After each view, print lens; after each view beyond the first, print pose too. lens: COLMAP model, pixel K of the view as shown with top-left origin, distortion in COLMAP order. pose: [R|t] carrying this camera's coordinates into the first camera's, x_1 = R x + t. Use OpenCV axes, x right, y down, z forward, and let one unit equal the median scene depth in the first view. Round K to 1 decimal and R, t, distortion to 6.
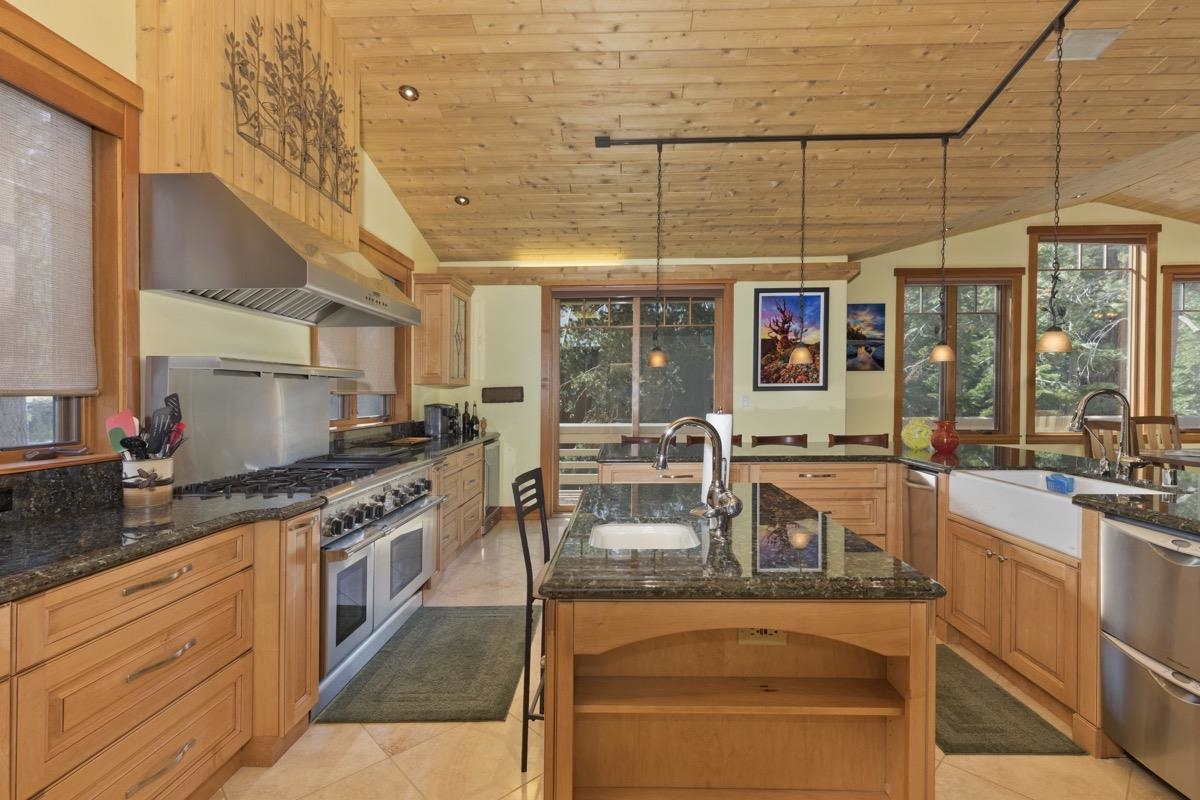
lens RADIAL K [[551.4, 0, 606.1], [0, 551.4, 406.3], [0, 0, 1]] dist [0.002336, 0.000361]
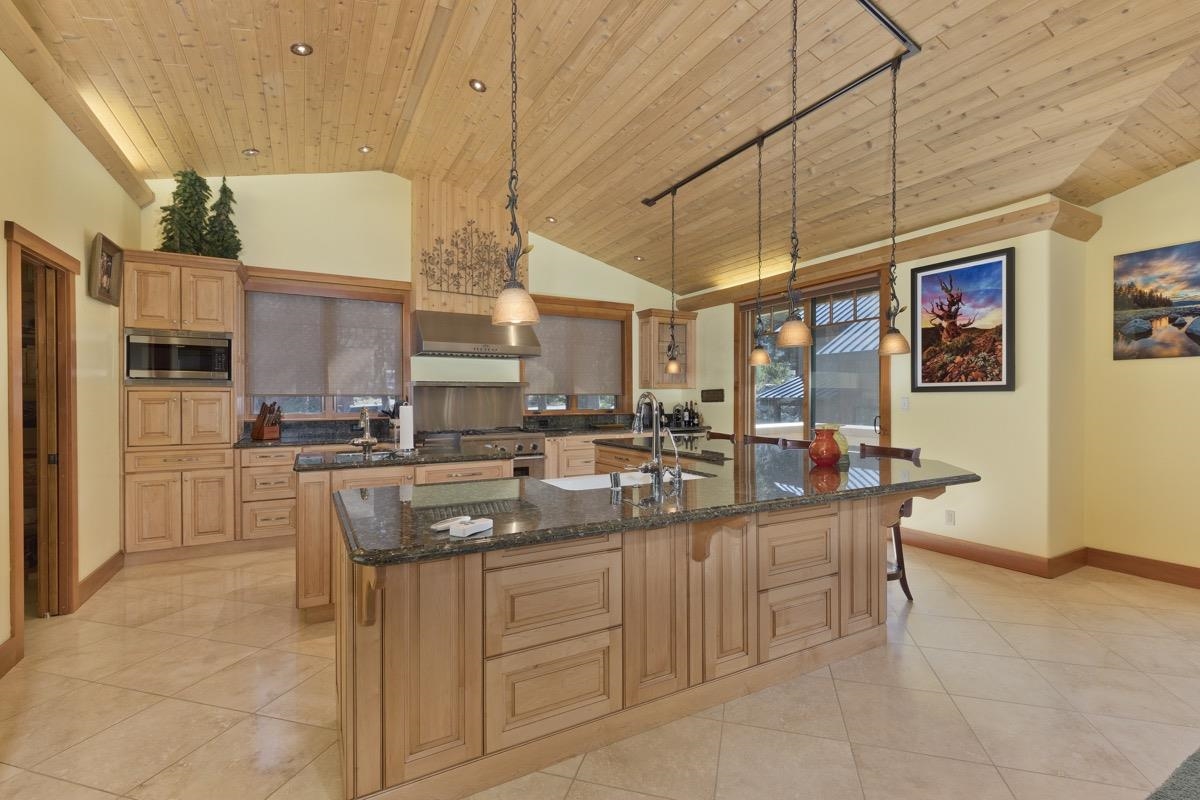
lens RADIAL K [[533.0, 0, 602.5], [0, 533.0, 400.1], [0, 0, 1]] dist [0.001684, 0.000268]
pose [[0.507689, 0.011693, -0.861461, 0.716146], [-0.016890, 0.999851, 0.003618, -0.010746], [0.861375, 0.012714, 0.507811, 0.189567]]
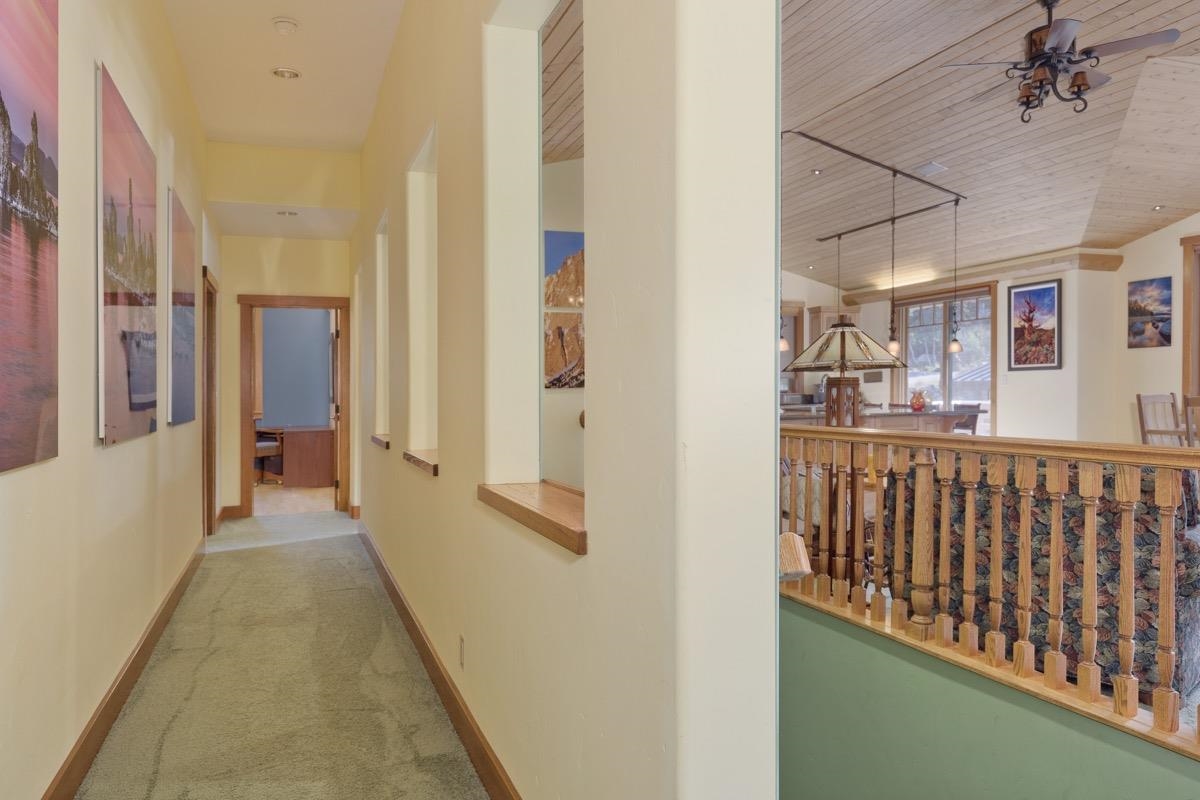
lens RADIAL K [[836.1, 0, 601.6], [0, 836.1, 433.6], [0, 0, 1]] dist [0.002472, 0.002881]
pose [[0.378207, 0.048931, -0.924427, 1.617493], [-0.001168, 0.998627, 0.052380, 0.013263], [0.925720, -0.018731, 0.377745, -0.515489]]
